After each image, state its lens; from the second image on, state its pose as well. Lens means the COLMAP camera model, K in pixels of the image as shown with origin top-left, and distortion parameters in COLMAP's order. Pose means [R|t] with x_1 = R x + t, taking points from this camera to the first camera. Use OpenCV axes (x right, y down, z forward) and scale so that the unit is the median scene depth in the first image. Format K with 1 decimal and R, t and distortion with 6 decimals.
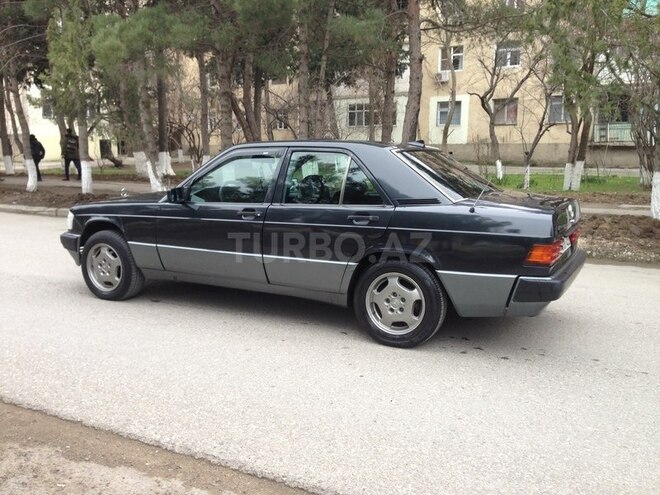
lens RADIAL K [[598.4, 0, 329.9], [0, 598.4, 253.6], [0, 0, 1]] dist [0.116498, -0.192958]
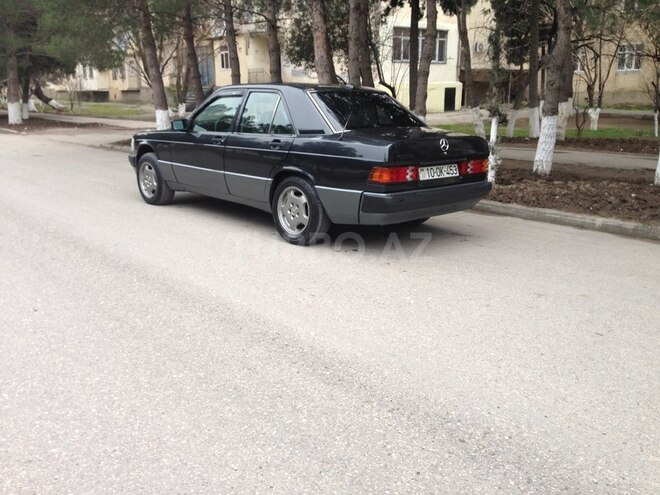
lens RADIAL K [[603.4, 0, 330.0], [0, 603.4, 247.5], [0, 0, 1]] dist [0.125901, -0.227092]
pose [[0.946900, 0.085122, -0.310056, 0.586142], [-0.063613, 0.994855, 0.078850, 0.052328], [0.315172, -0.054939, 0.947443, -0.222264]]
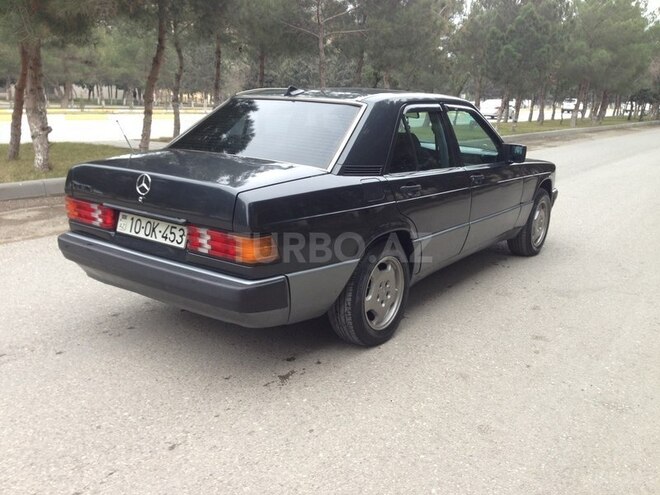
lens RADIAL K [[596.7, 0, 330.0], [0, 596.7, 247.5], [0, 0, 1]] dist [0.166165, -0.276763]
pose [[-0.125122, 0.230924, -0.964893, 1.080349], [-0.199666, 0.946778, 0.252480, -0.224032], [0.971843, 0.224247, -0.072355, 1.297317]]
